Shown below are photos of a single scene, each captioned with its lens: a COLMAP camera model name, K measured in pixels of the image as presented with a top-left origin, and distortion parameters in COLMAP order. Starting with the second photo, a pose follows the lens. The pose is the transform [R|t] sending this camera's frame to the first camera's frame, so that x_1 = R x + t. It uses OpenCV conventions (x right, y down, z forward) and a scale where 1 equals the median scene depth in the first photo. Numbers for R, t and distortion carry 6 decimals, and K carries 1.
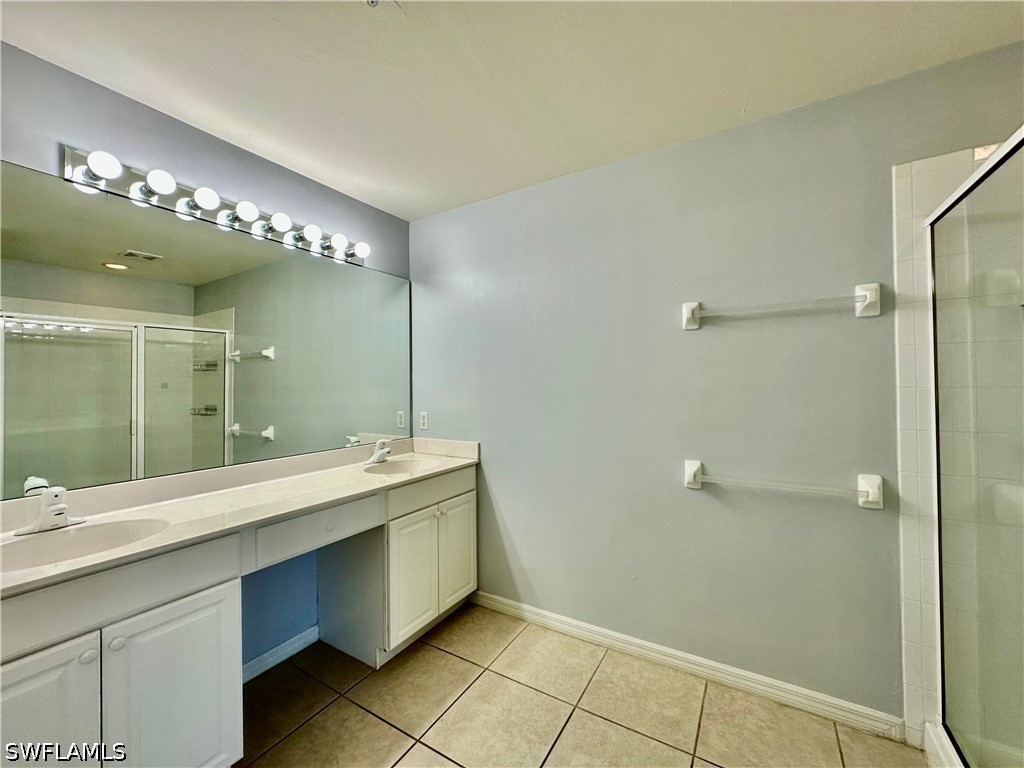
lens RADIAL K [[408.7, 0, 512.0], [0, 408.7, 384.0], [0, 0, 1]] dist [-0.003473, 0.000796]
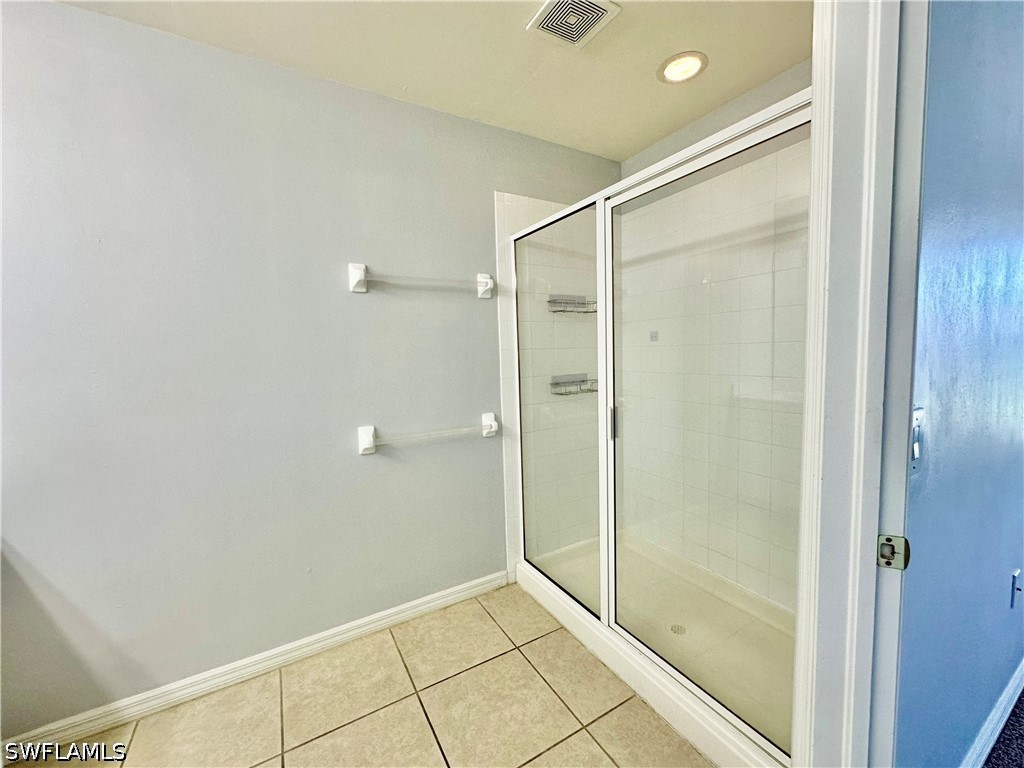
lens RADIAL K [[408.7, 0, 512.0], [0, 408.7, 384.0], [0, 0, 1]] dist [-0.003473, 0.000796]
pose [[0.476521, -0.071556, 0.876246, -0.282916], [0.019840, 0.997304, 0.070652, 0.024484], [-0.878939, -0.016282, 0.476656, 0.245234]]
